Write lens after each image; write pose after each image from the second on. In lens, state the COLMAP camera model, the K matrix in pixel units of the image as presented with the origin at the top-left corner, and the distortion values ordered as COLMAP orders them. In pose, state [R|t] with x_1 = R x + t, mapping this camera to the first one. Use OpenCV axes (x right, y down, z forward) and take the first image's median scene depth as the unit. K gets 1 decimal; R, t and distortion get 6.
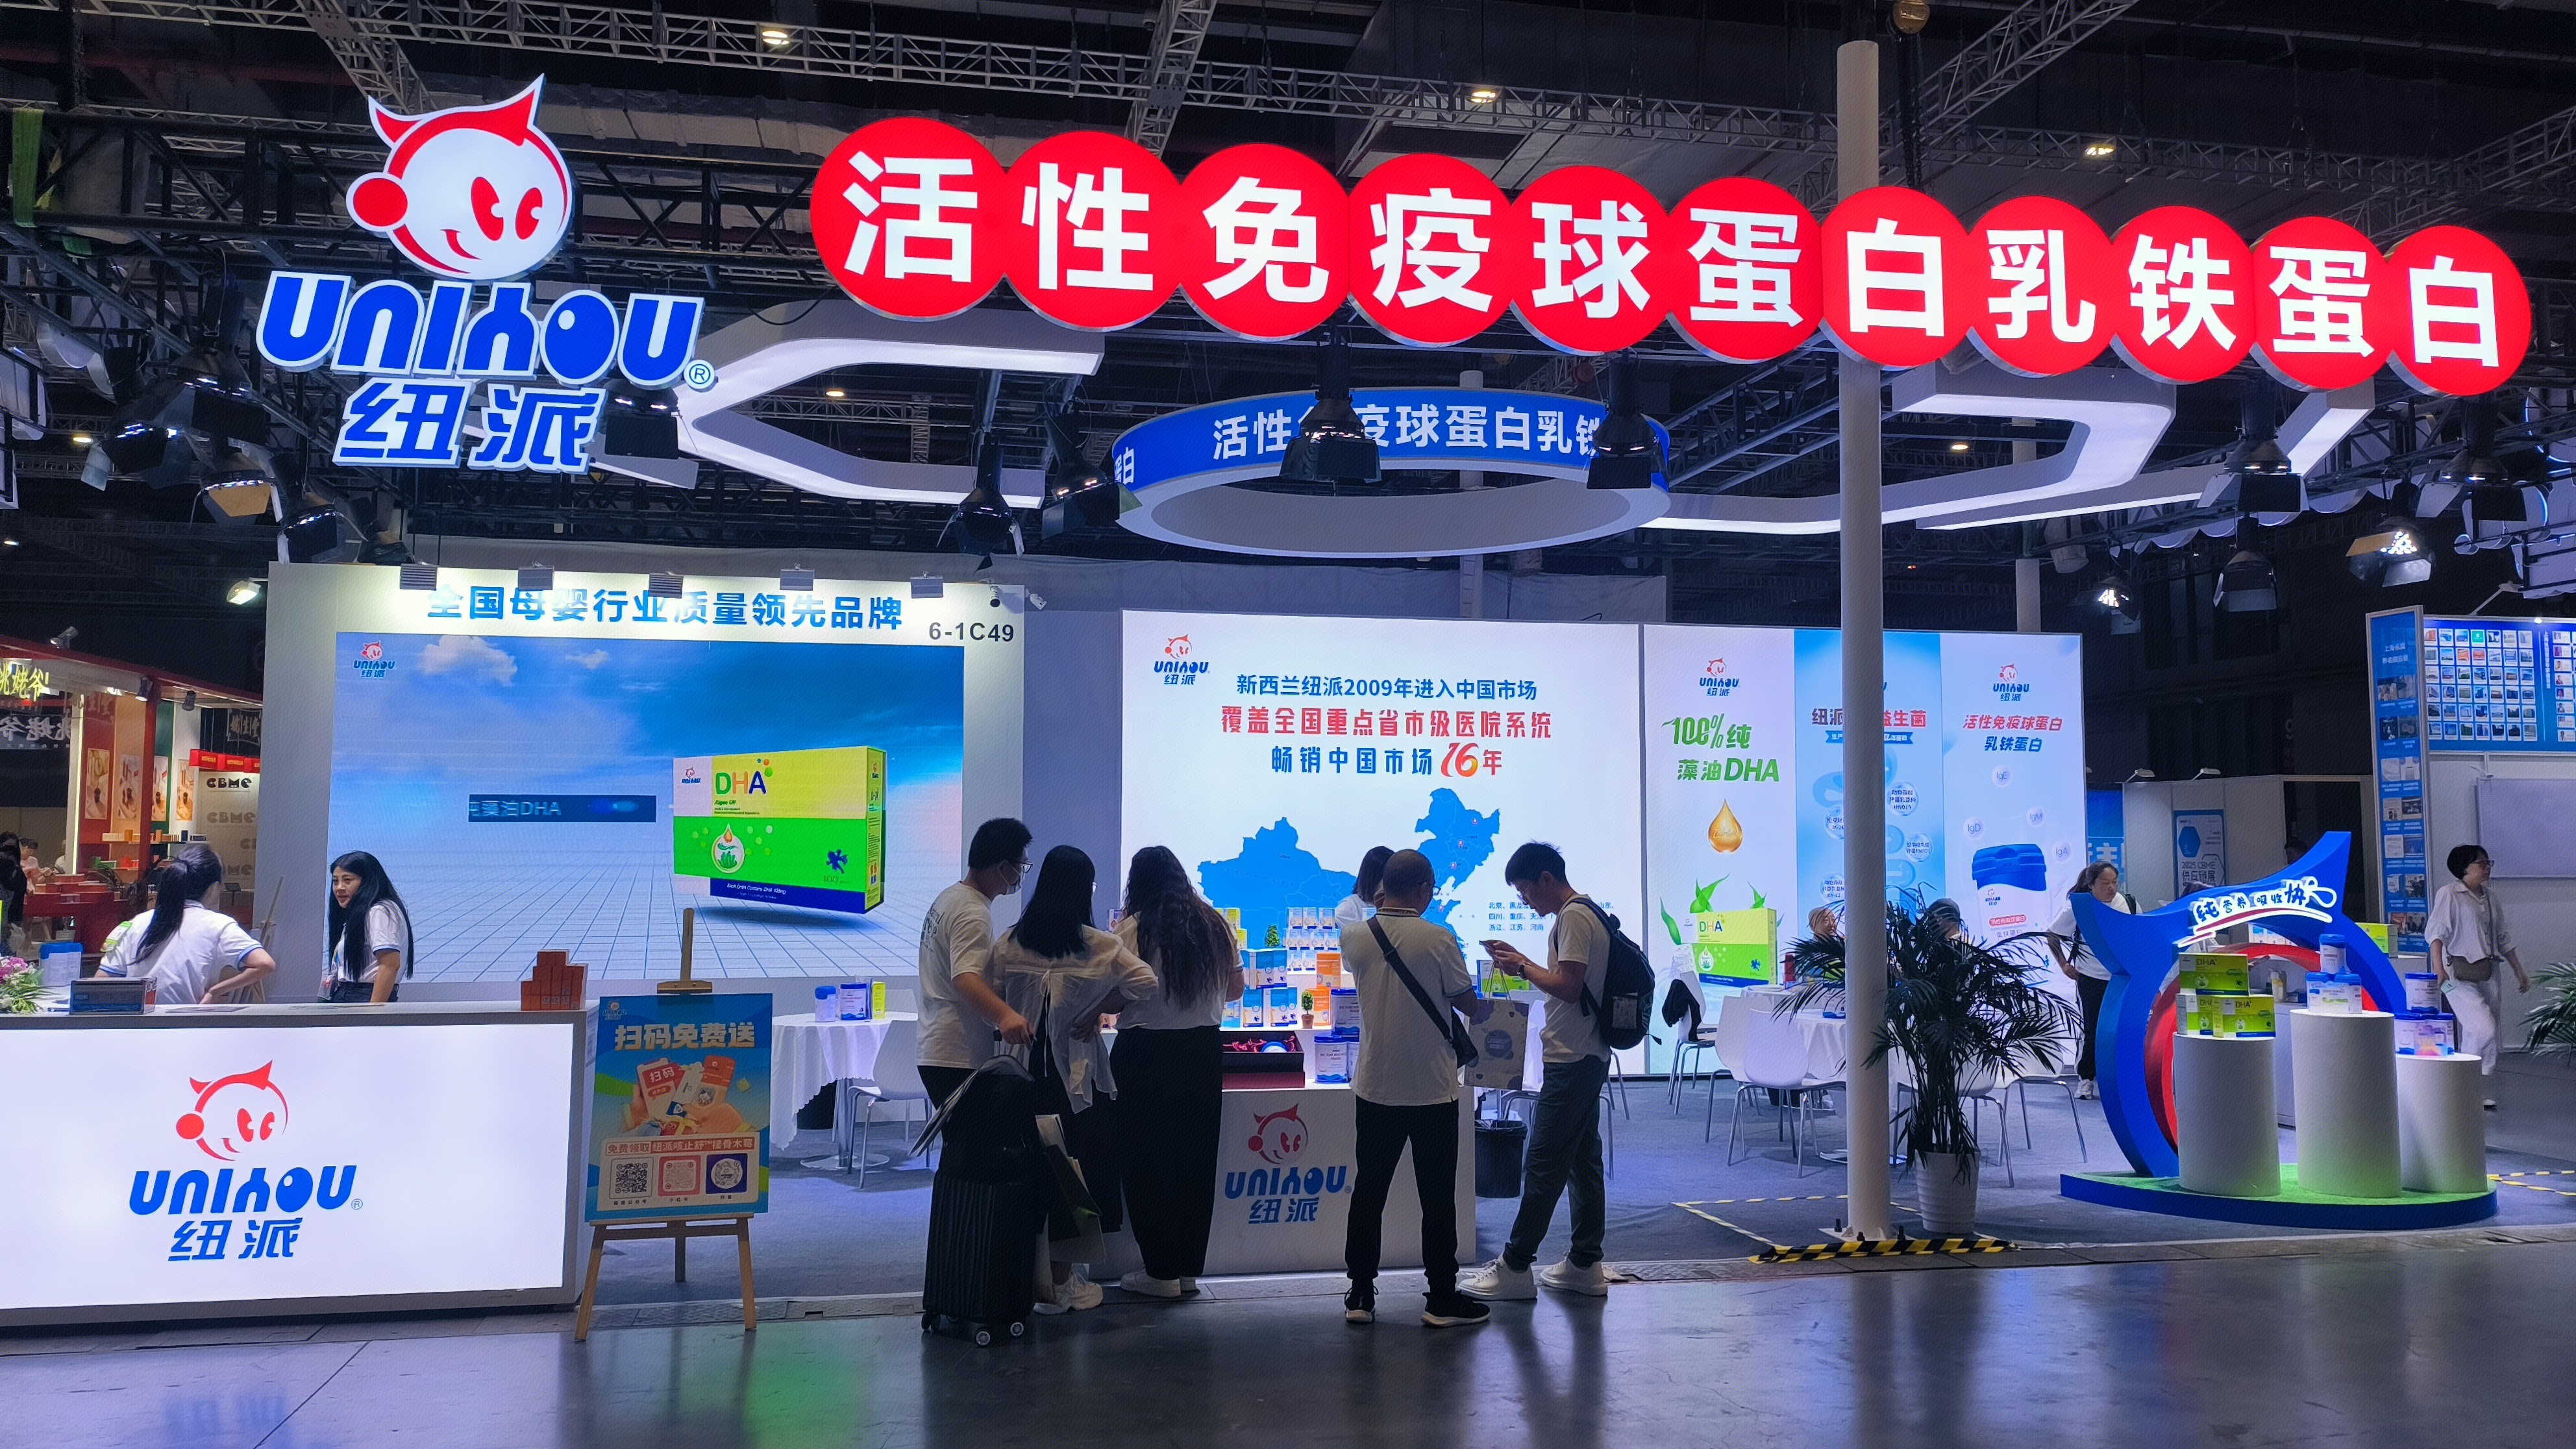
lens RADIAL K [[1901.3, 0, 1285.4], [0, 1901.3, 715.3], [0, 0, 1]] dist [0.015033, 0.007581]
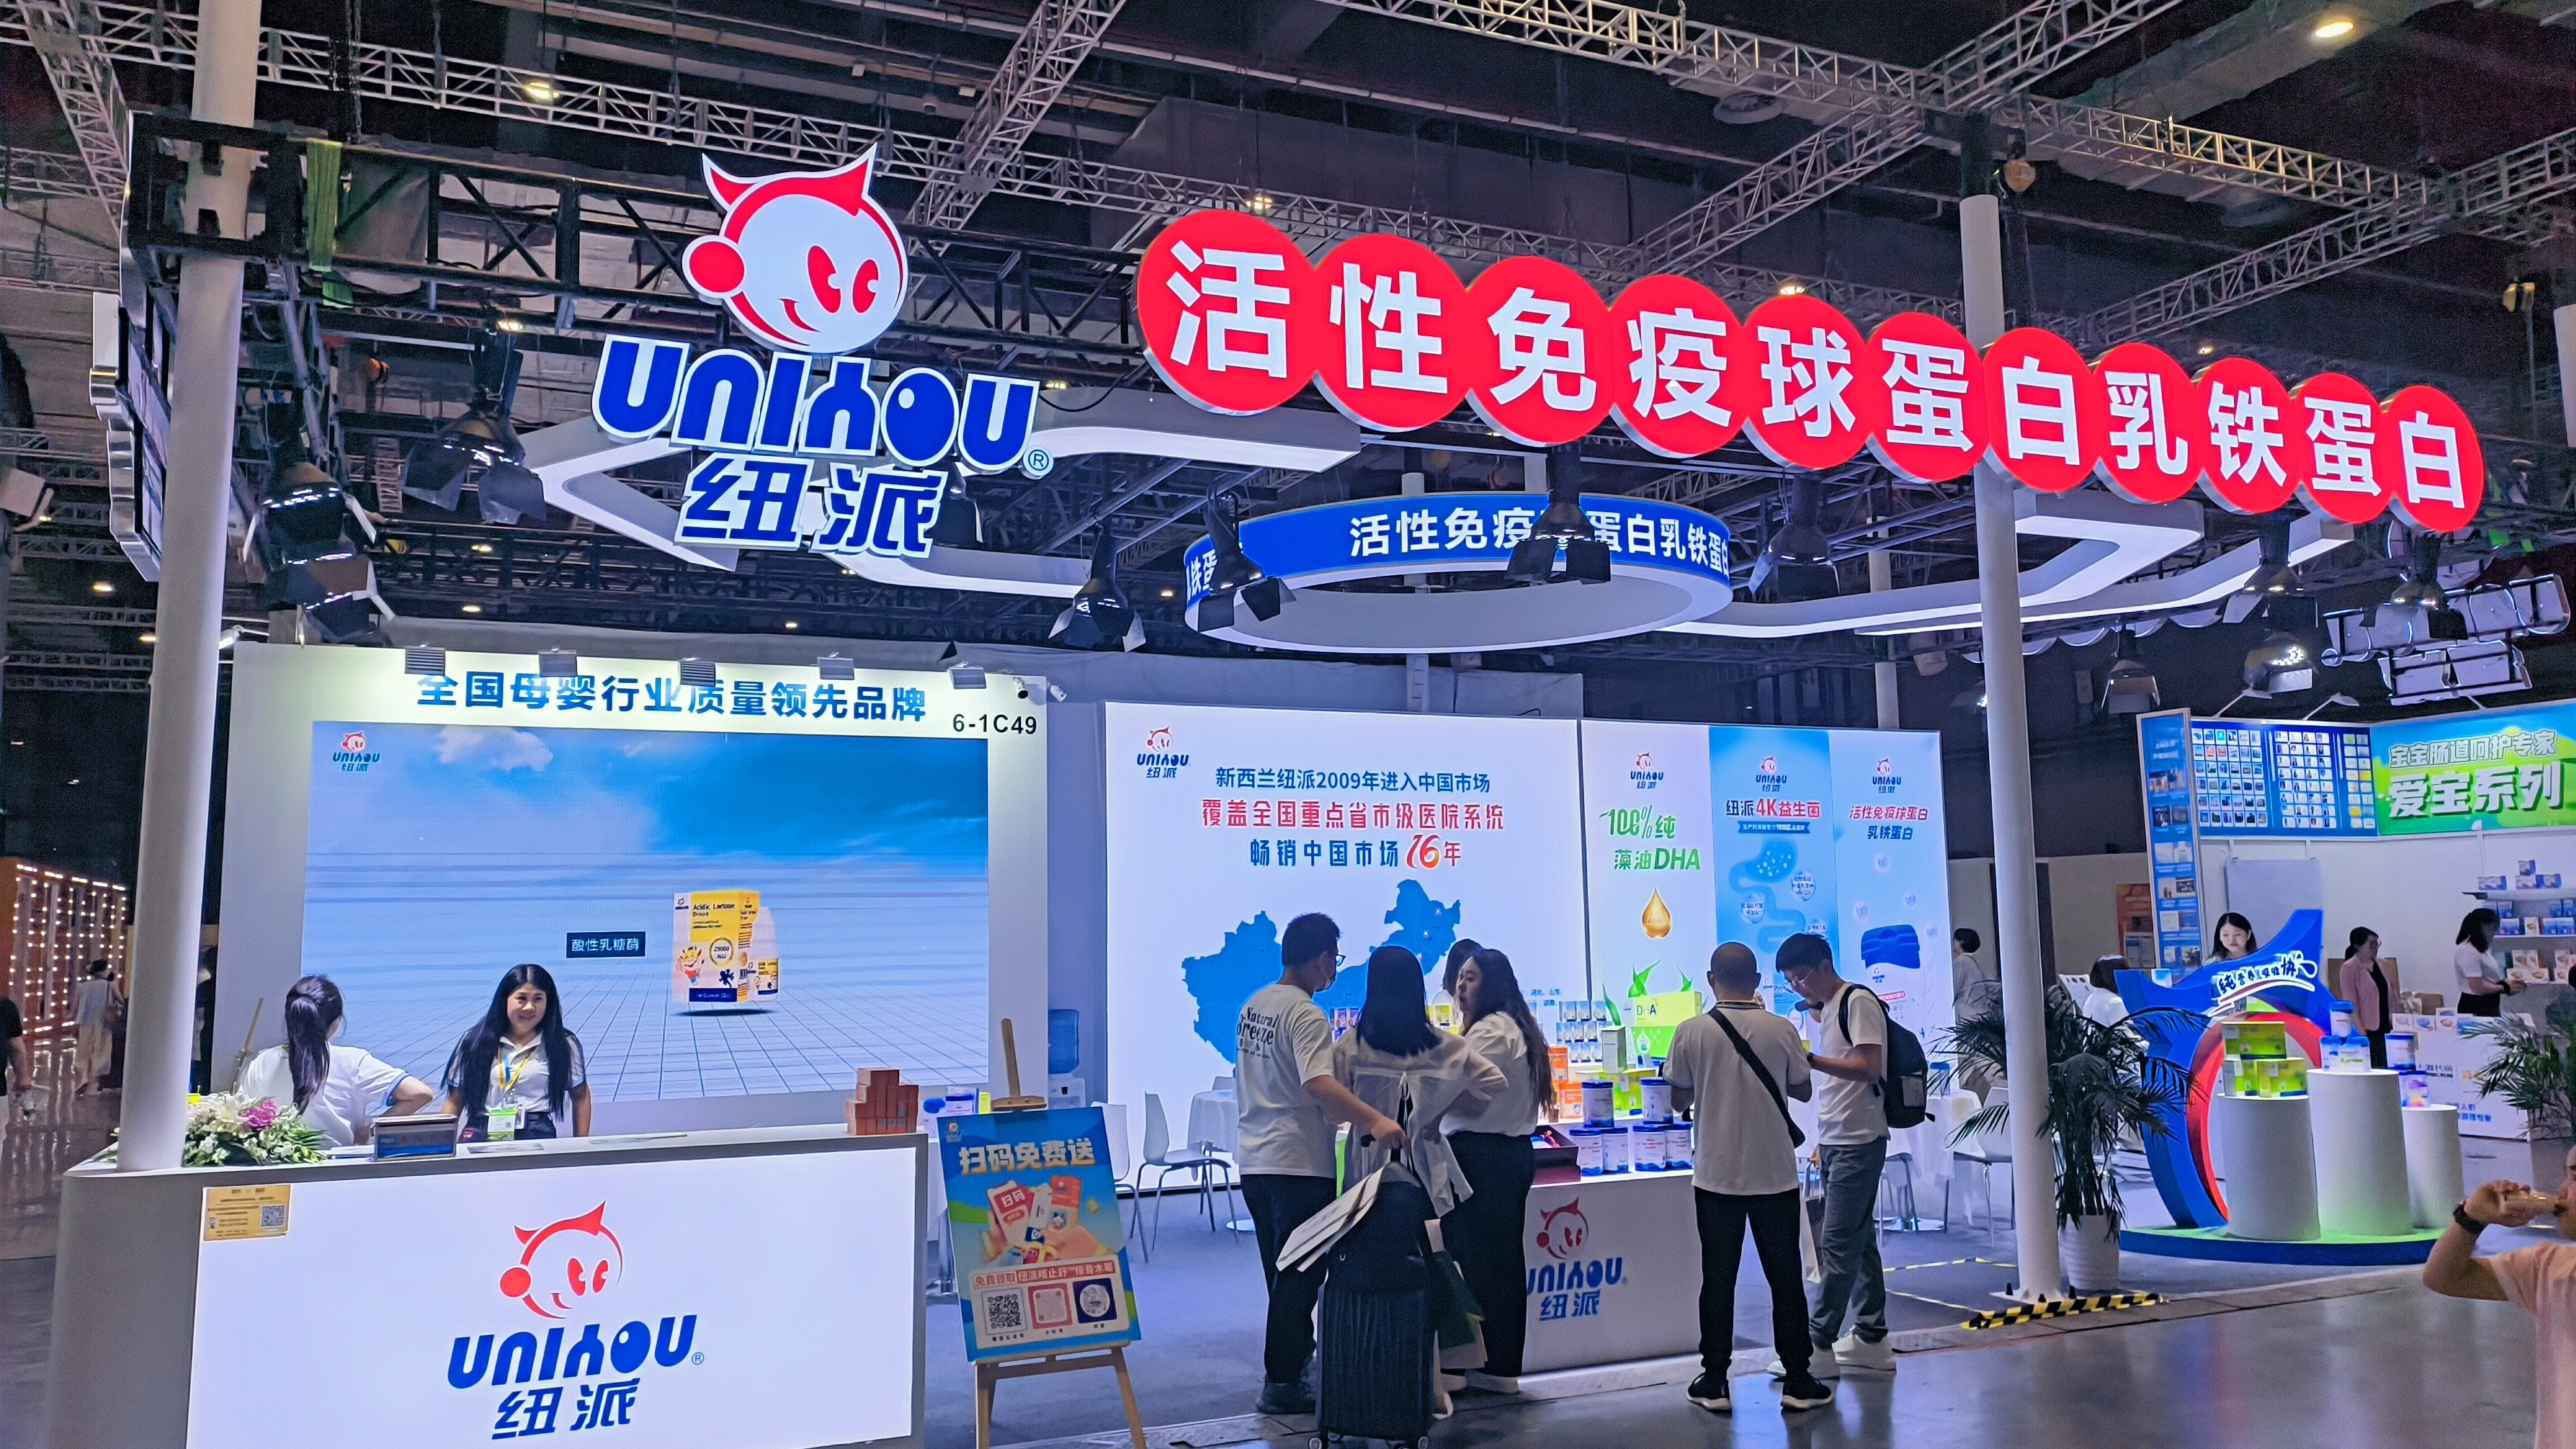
lens RADIAL K [[1901.3, 0, 1284.1], [0, 1901.3, 704.6], [0, 0, 1]] dist [0.015033, 0.007581]
pose [[0.974499, 0.008608, 0.224225, -0.380185], [0.003046, 0.998664, -0.051576, -0.005388], [-0.224369, 0.050944, 0.973172, 0.040125]]
